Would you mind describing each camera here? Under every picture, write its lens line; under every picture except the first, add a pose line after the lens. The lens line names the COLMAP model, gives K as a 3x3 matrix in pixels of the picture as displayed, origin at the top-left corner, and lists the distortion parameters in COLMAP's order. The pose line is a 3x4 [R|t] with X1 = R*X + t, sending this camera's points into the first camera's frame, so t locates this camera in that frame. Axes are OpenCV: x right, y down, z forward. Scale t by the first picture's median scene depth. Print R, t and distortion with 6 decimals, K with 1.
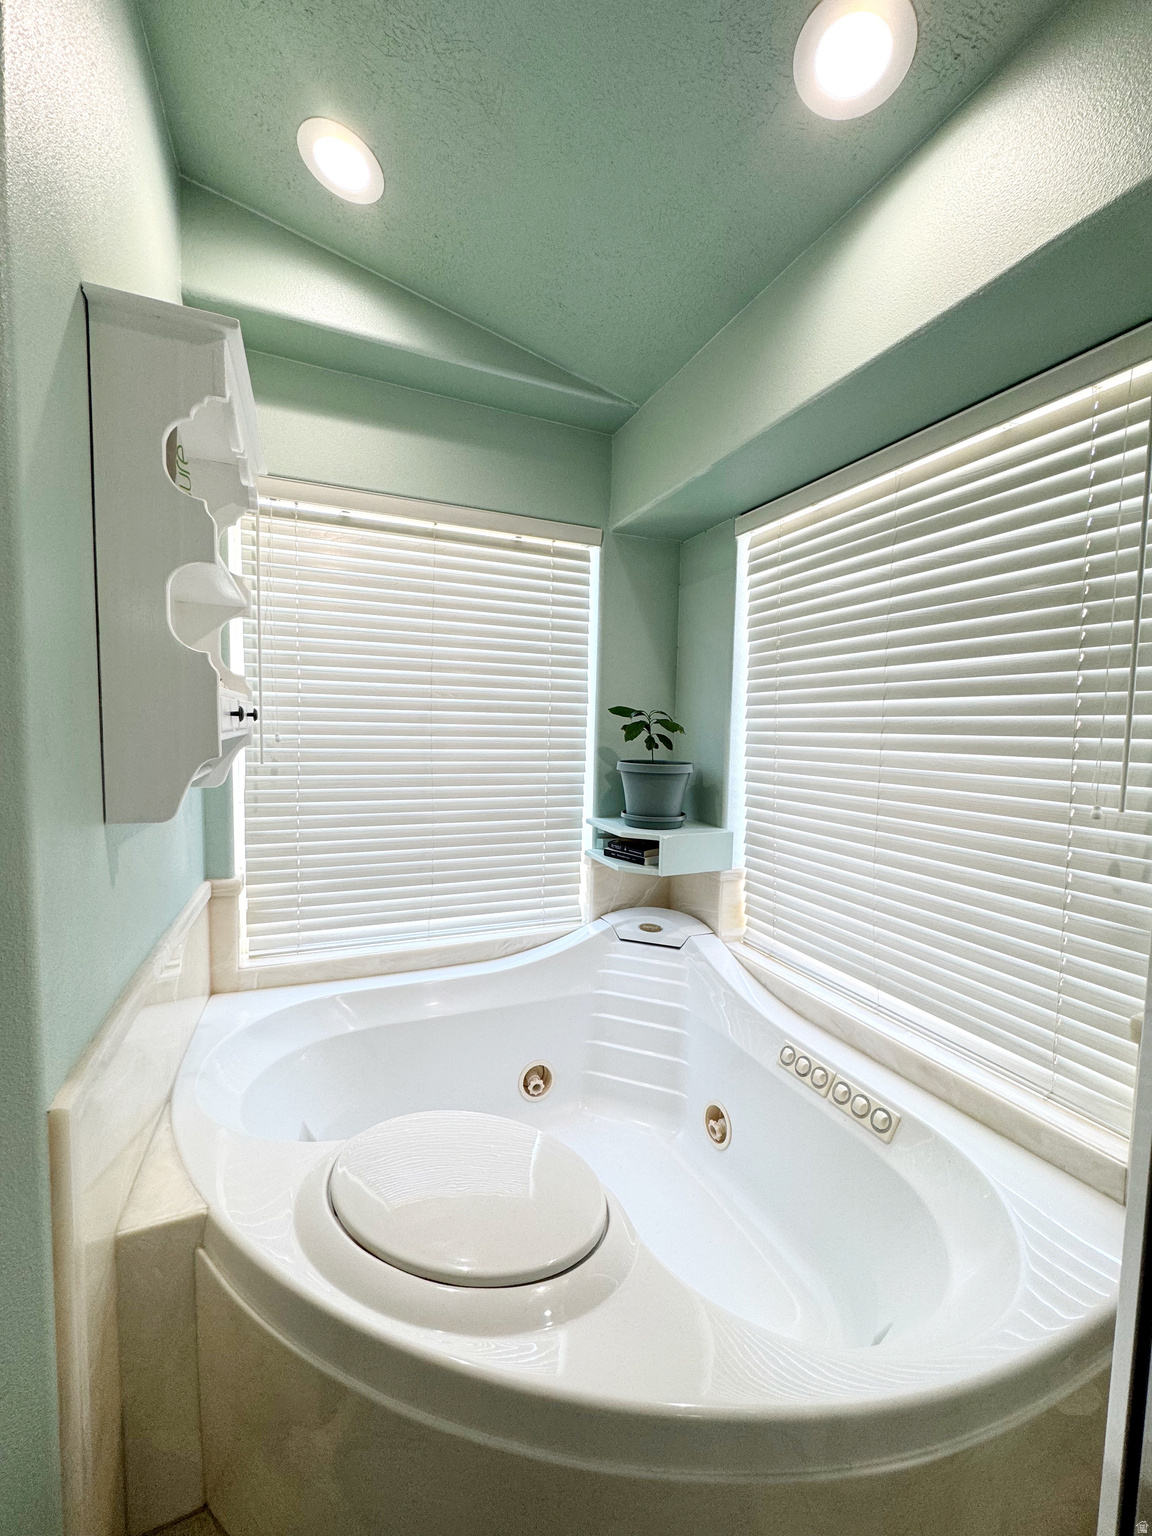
lens RADIAL K [[610.2, 0, 567.8], [0, 610.2, 768.9], [0, 0, 1]] dist [-0.003711, 0.000688]
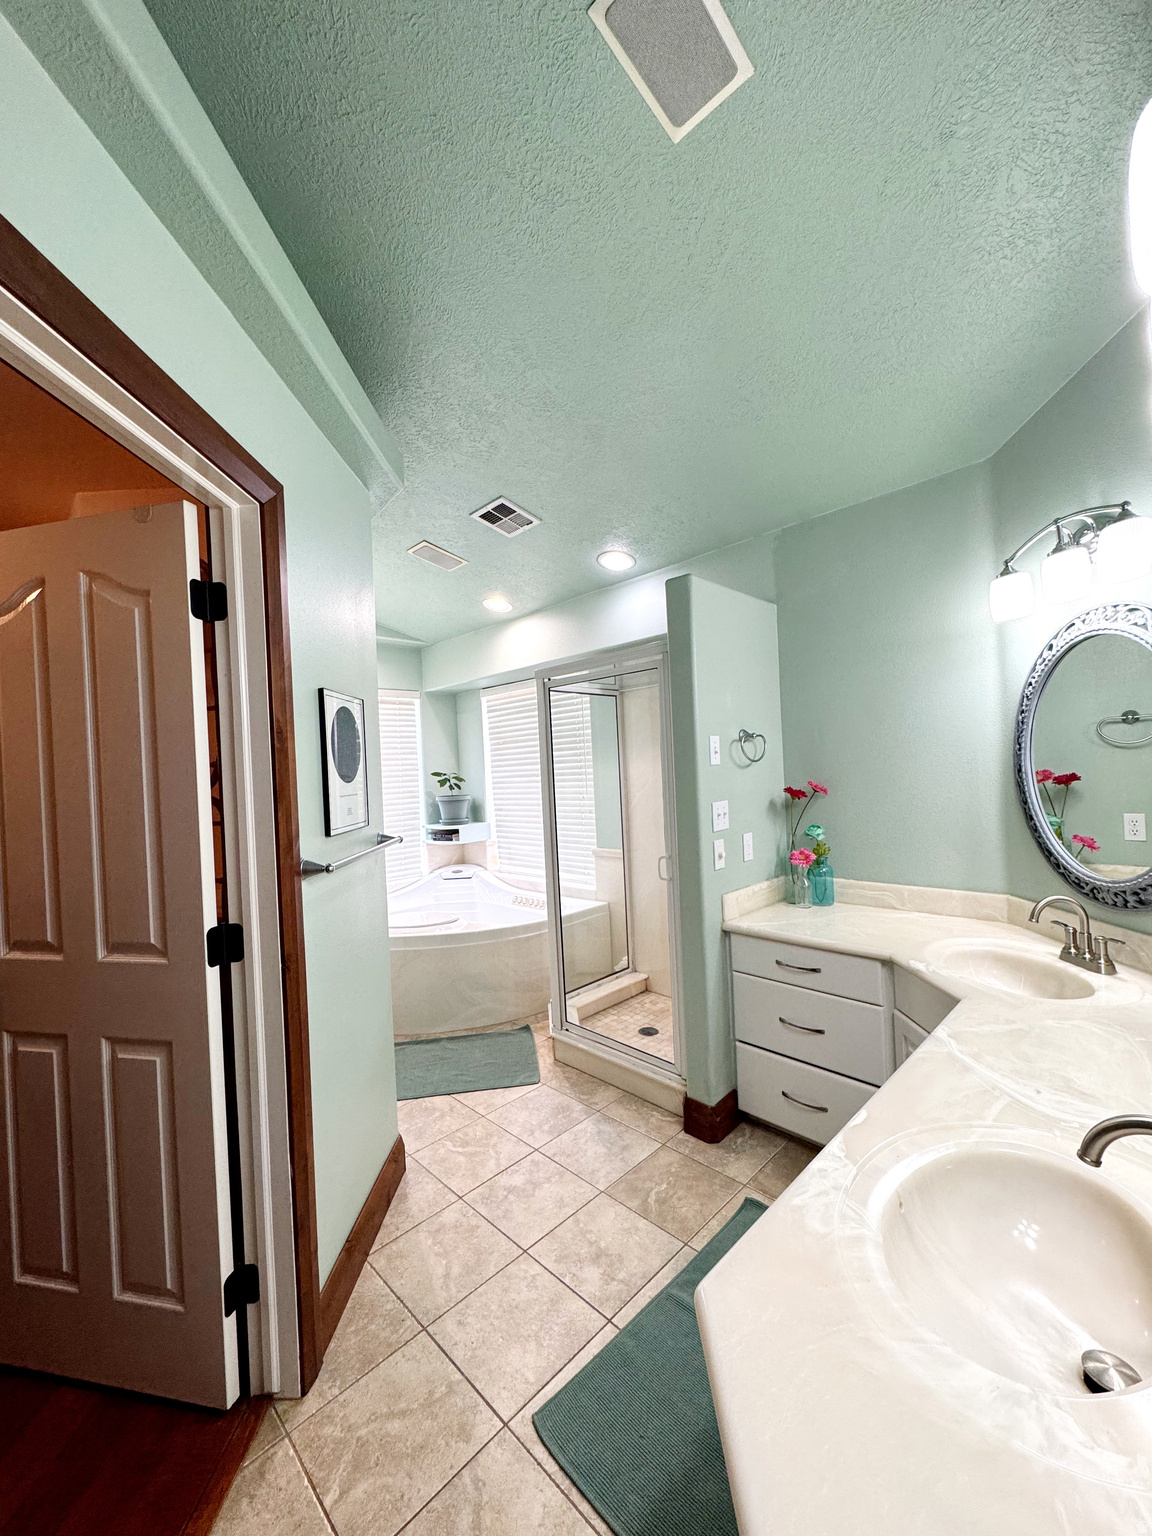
lens RADIAL K [[610.2, 0, 579.1], [0, 610.2, 771.1], [0, 0, 1]] dist [-0.003711, 0.000688]
pose [[0.922618, -0.065202, 0.380164, -0.282716], [0.091904, 0.994383, -0.052495, 0.059649], [-0.374606, 0.083371, 0.923428, -1.275246]]
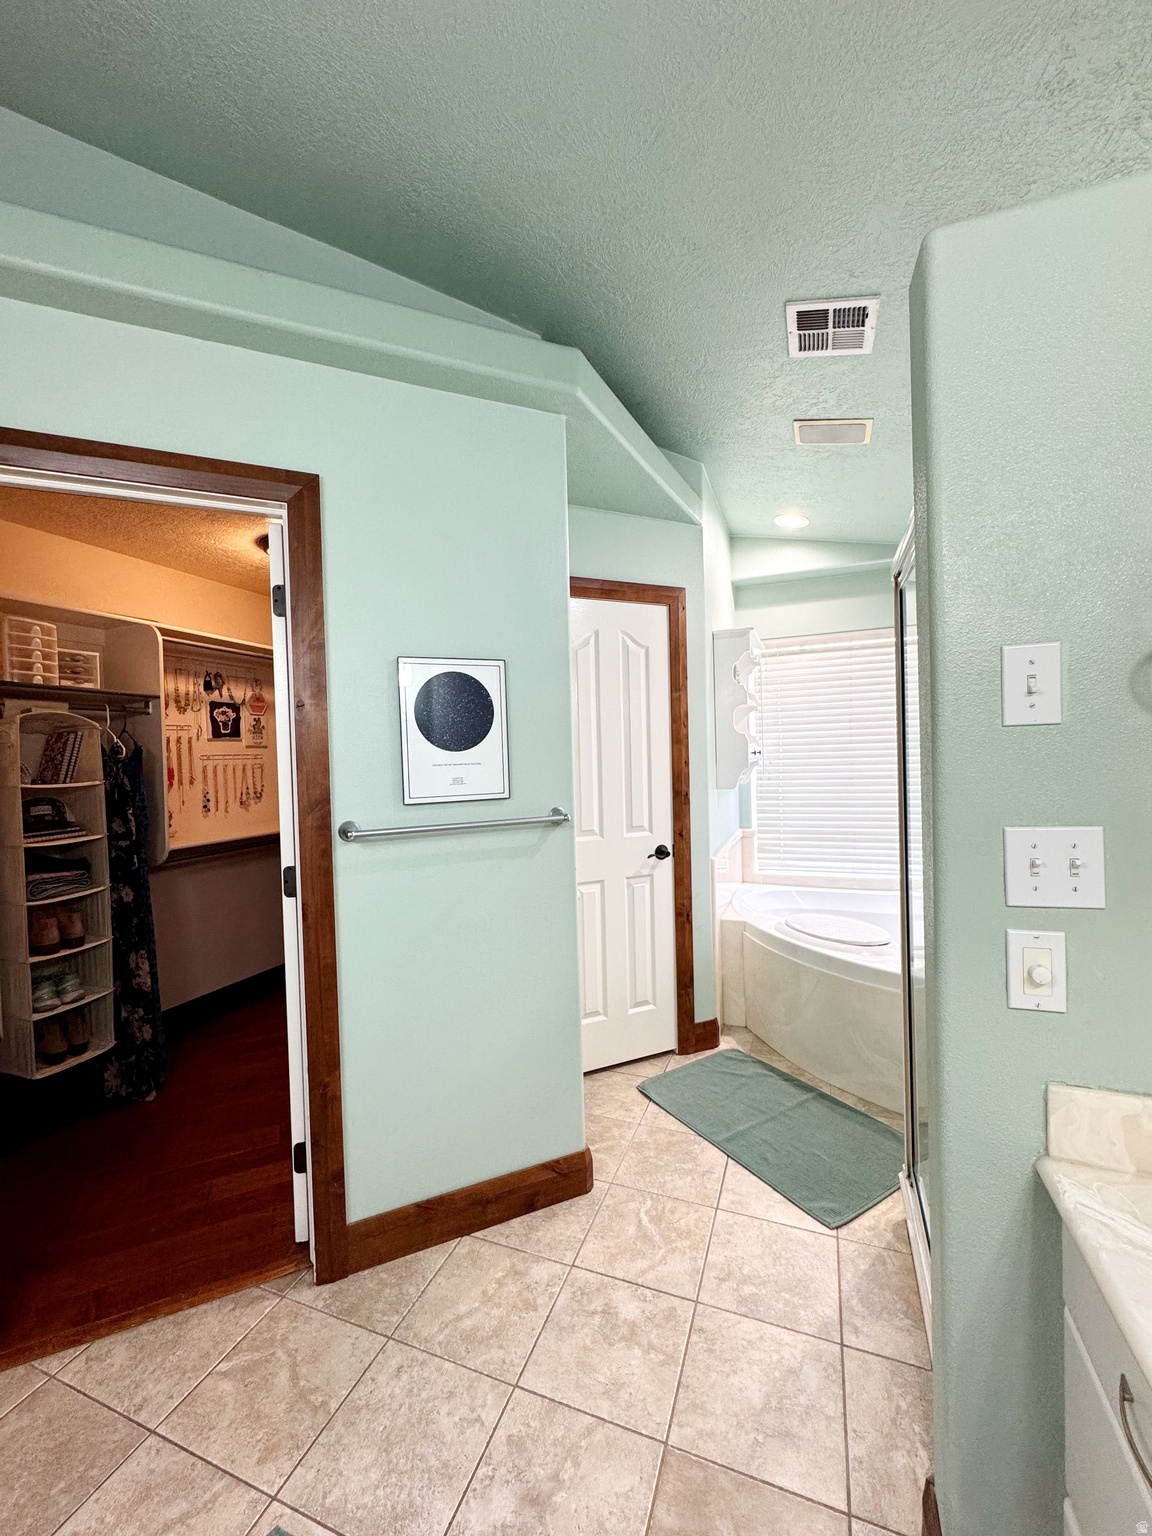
lens RADIAL K [[610.2, 0, 578.3], [0, 610.2, 771.4], [0, 0, 1]] dist [-0.003711, 0.000688]
pose [[0.721315, -0.025450, -0.692139, 0.431034], [-0.005018, 0.999106, -0.041967, 0.061846], [0.692589, 0.033744, 0.720543, -0.836914]]
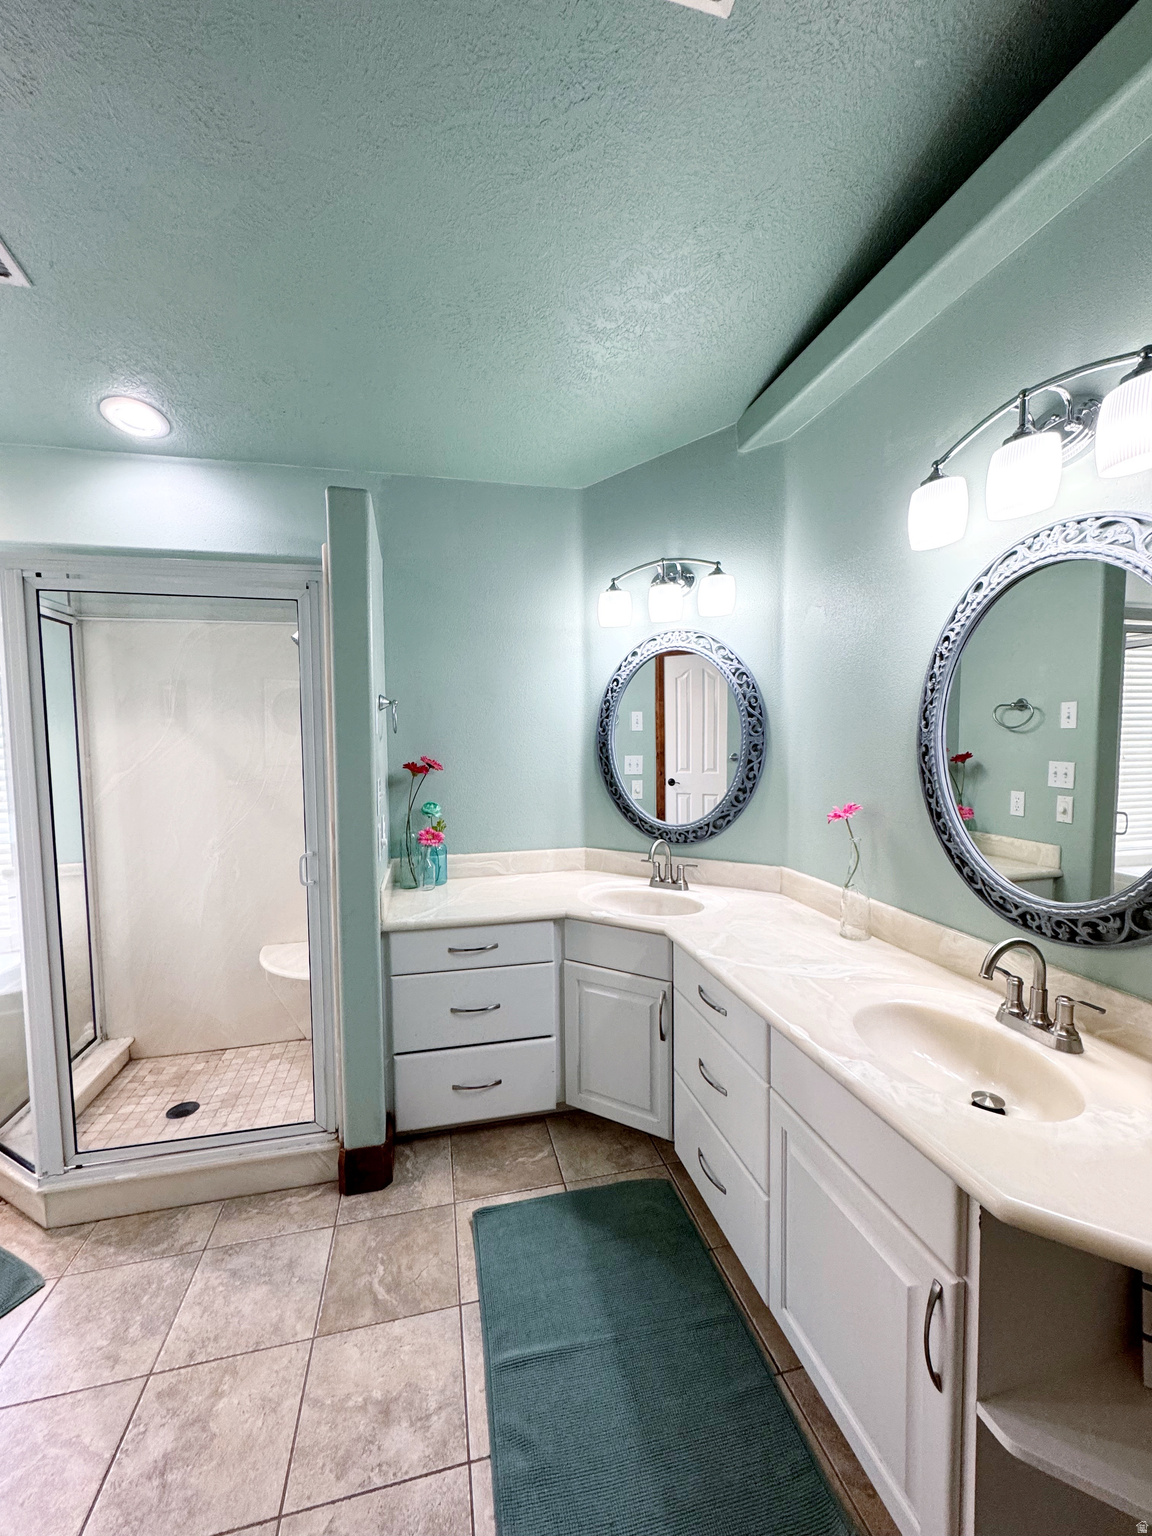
lens RADIAL K [[610.2, 0, 580.2], [0, 610.2, 770.7], [0, 0, 1]] dist [-0.003711, 0.000688]
pose [[0.151009, -0.083472, 0.985002, -0.491742], [0.082833, 0.993993, 0.071535, 0.026592], [-0.985056, 0.070788, 0.157016, -0.783012]]
